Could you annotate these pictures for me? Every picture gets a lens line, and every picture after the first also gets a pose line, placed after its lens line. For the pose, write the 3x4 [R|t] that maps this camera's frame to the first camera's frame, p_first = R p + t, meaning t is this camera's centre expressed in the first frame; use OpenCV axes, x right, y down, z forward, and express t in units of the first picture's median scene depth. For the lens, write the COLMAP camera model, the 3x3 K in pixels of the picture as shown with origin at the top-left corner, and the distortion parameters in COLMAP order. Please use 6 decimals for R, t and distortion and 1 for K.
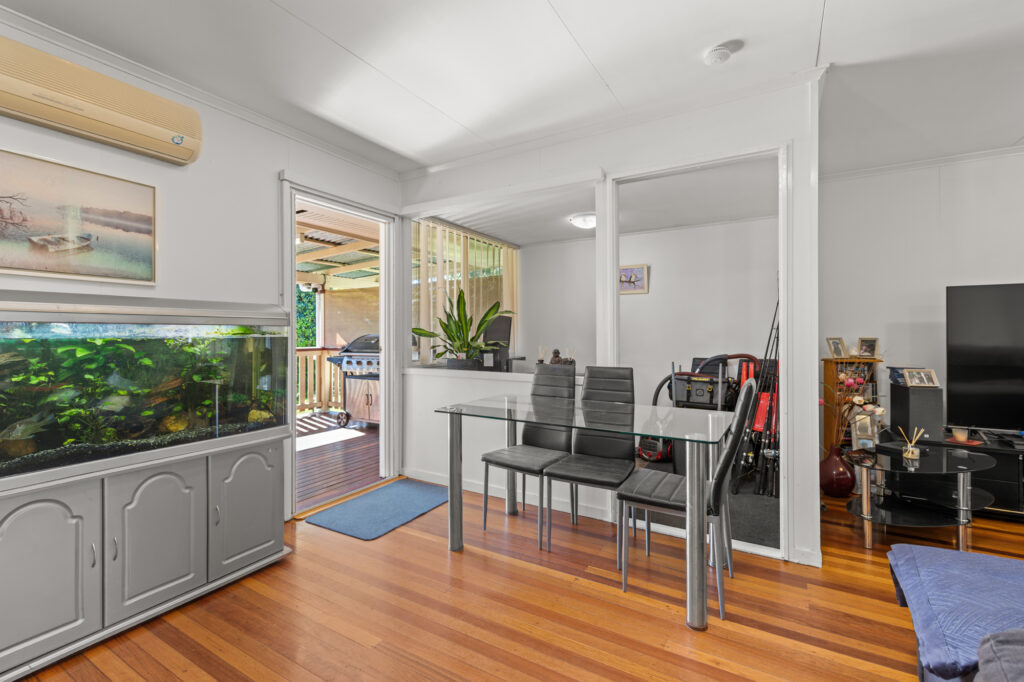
lens RADIAL K [[446.5, 0, 513.2], [0, 446.5, 334.2], [0, 0, 1]] dist [0.003136, 0.000576]
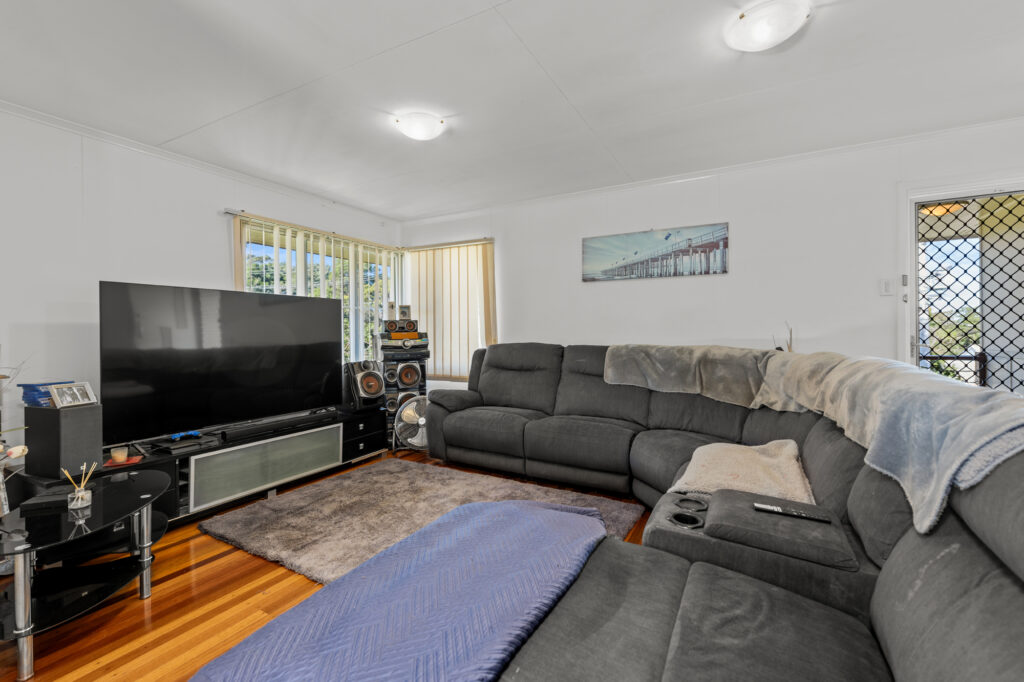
lens RADIAL K [[446.5, 0, 510.1], [0, 446.5, 334.9], [0, 0, 1]] dist [0.003136, 0.000576]
pose [[-0.025254, 0.000246, 0.999681, 0.115842], [0.006842, 0.999977, -0.000073, -0.000286], [-0.999658, 0.006838, -0.025255, 0.264903]]
